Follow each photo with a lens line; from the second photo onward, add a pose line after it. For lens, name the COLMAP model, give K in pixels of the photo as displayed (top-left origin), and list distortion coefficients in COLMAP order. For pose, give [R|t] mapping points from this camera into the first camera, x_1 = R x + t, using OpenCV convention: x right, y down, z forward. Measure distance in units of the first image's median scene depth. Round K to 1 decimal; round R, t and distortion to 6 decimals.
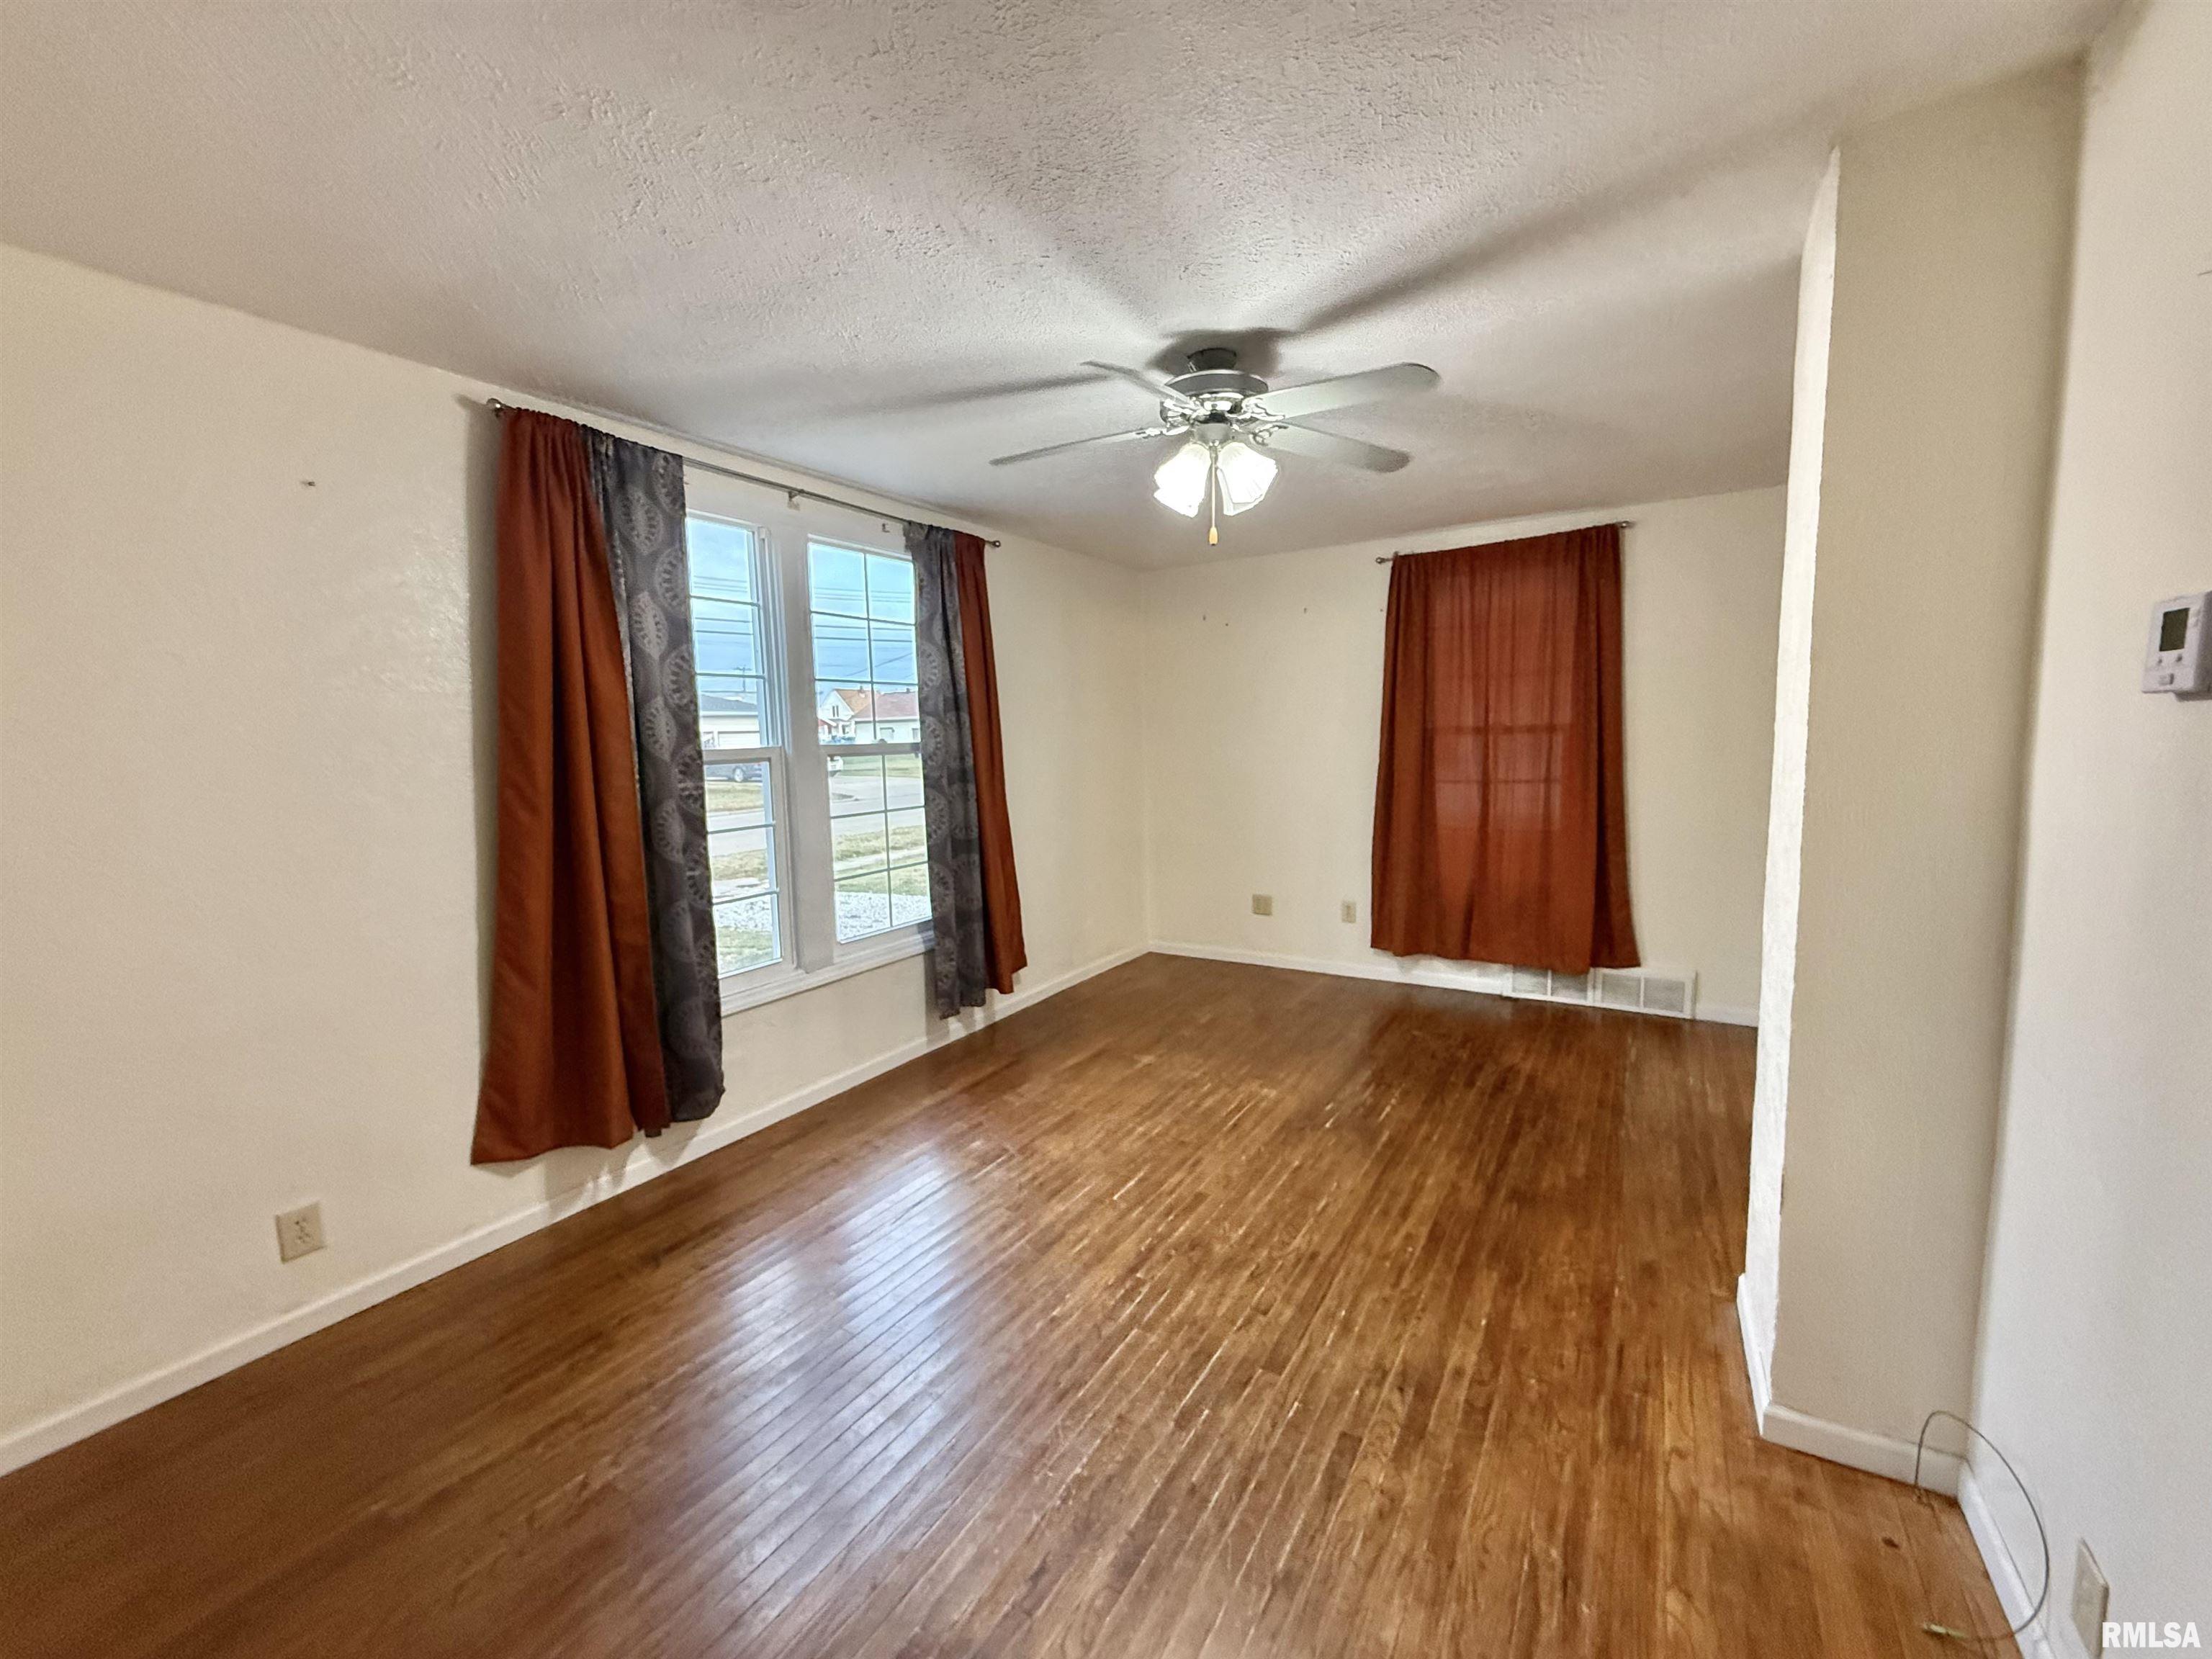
lens RADIAL K [[884.1, 0, 1093.2], [0, 884.1, 832.5], [0, 0, 1]] dist [0.002732, -0.000687]
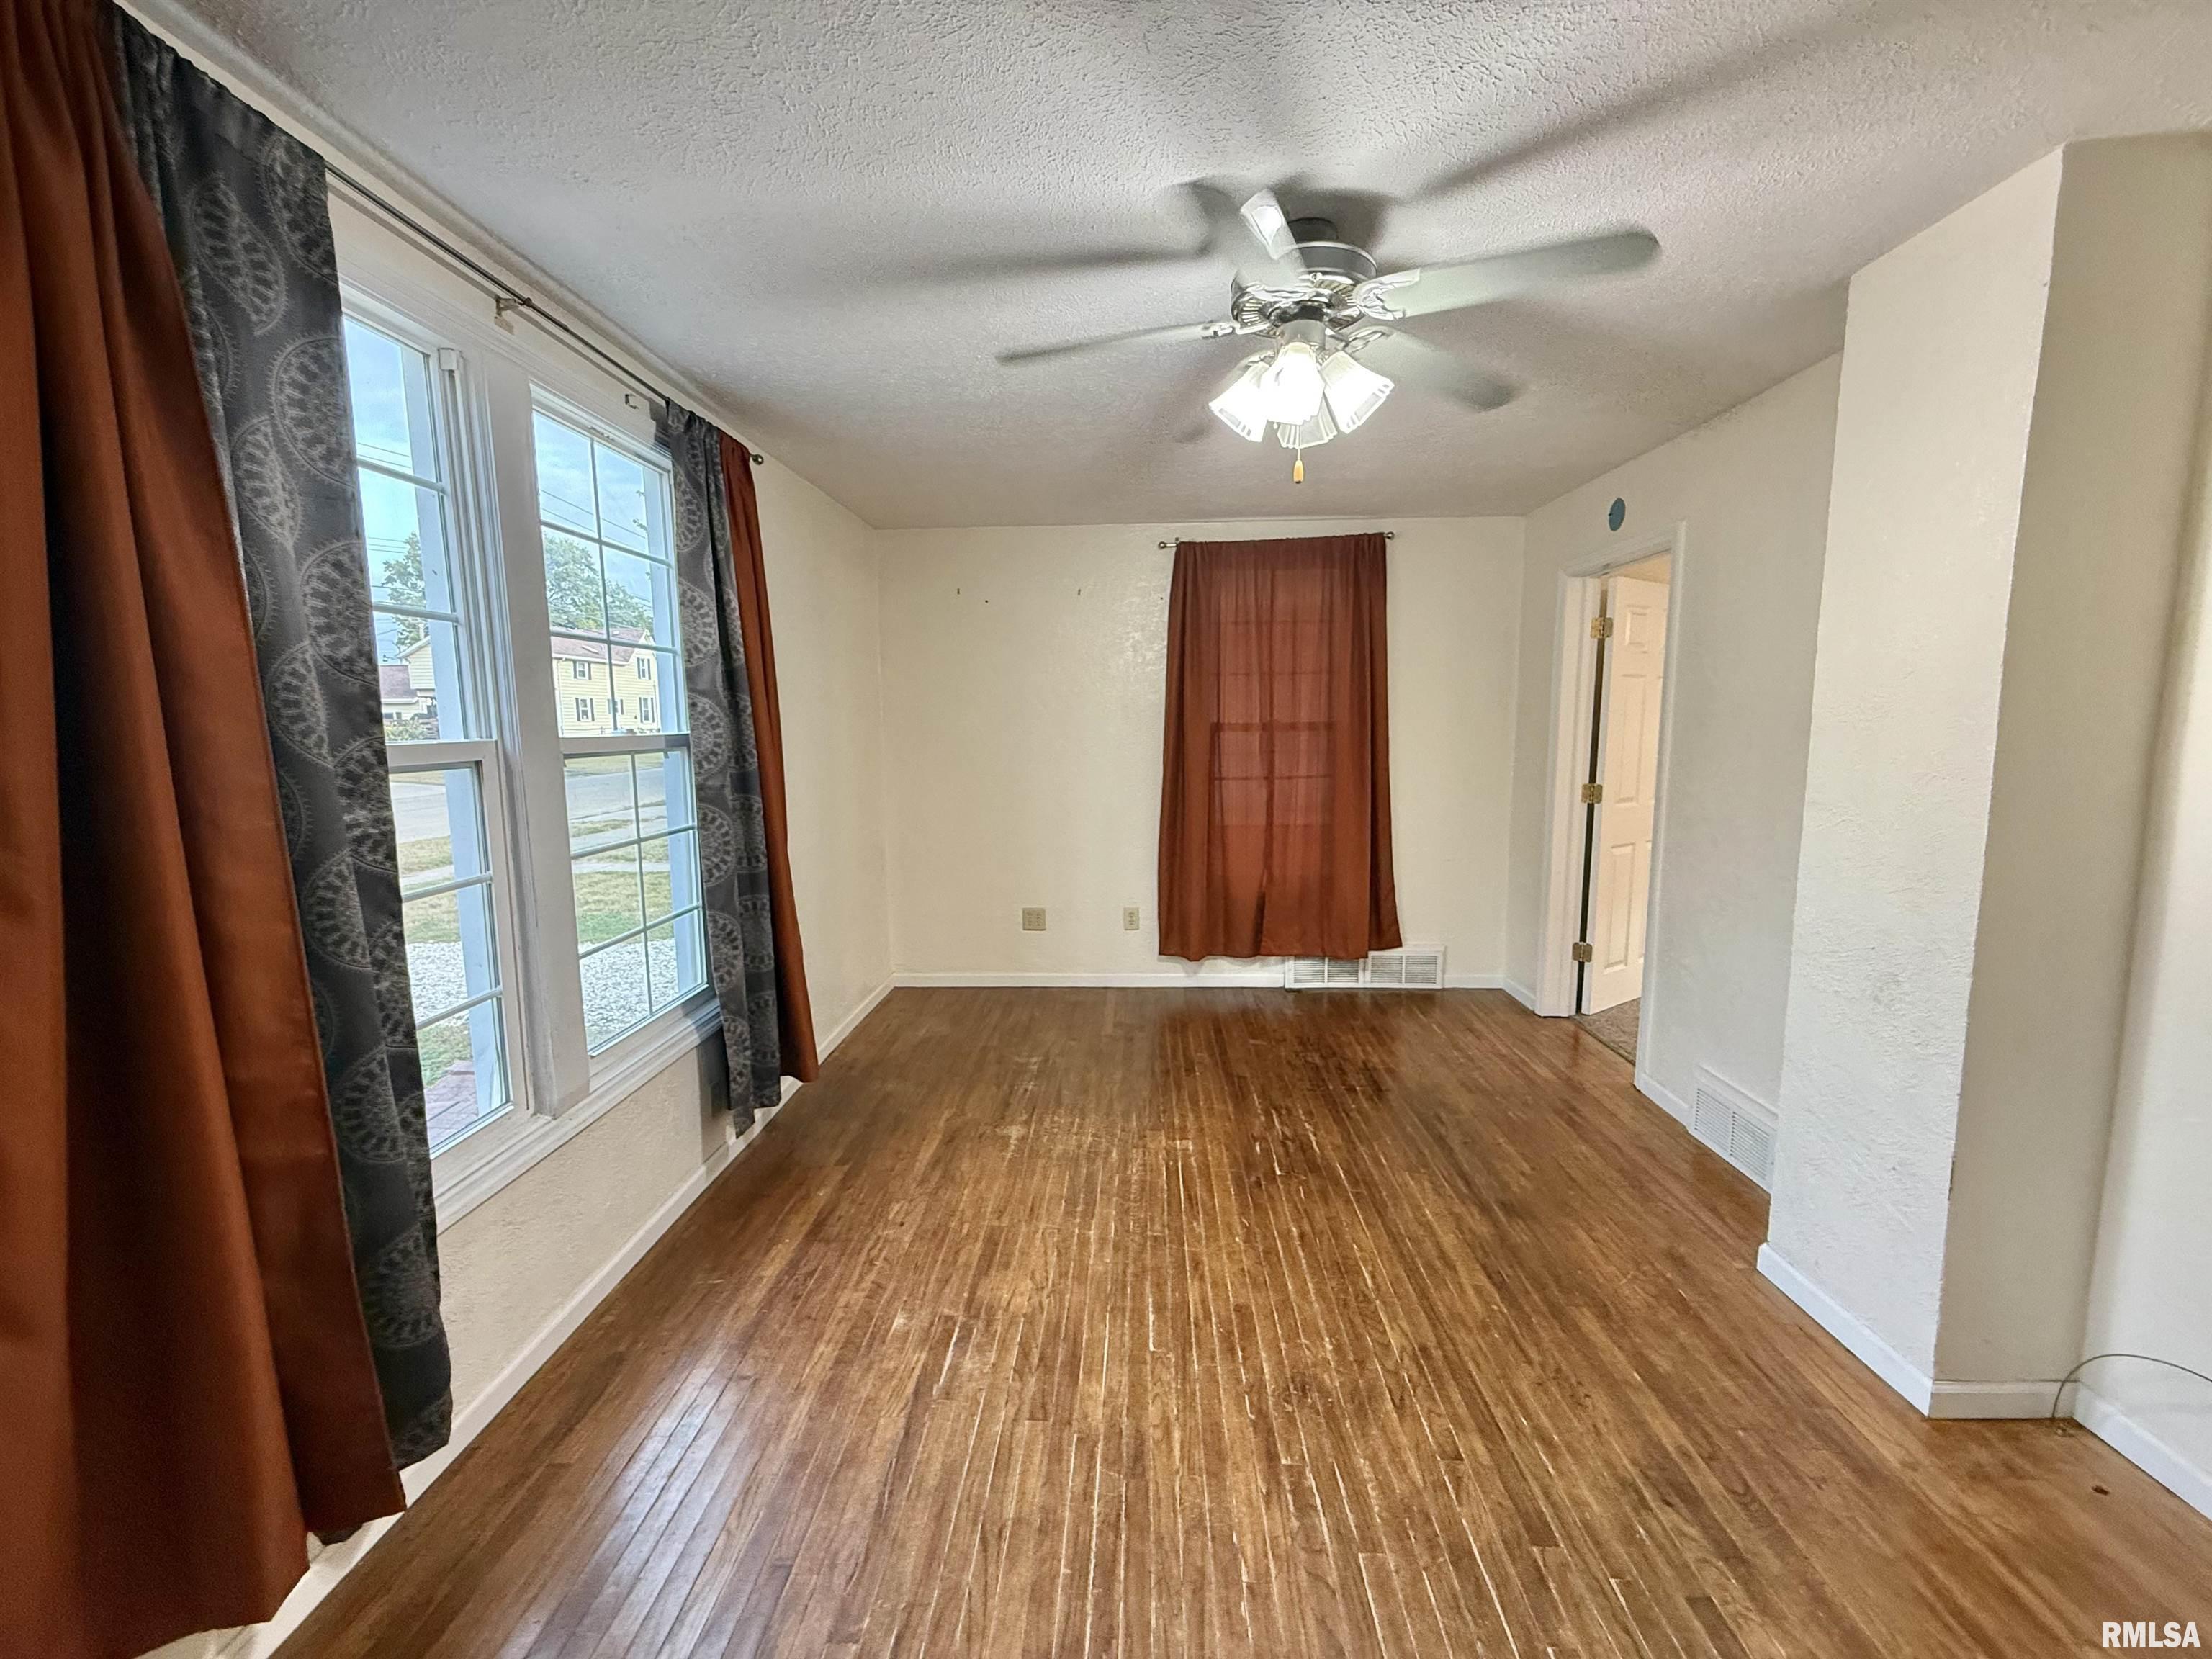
lens RADIAL K [[884.1, 0, 1105.2], [0, 884.1, 830.9], [0, 0, 1]] dist [0.002732, -0.000687]
pose [[0.869976, -0.046492, 0.490898, -0.292255], [0.044534, 0.998885, 0.015679, -0.029831], [-0.491079, 0.008222, 0.871076, 0.299750]]
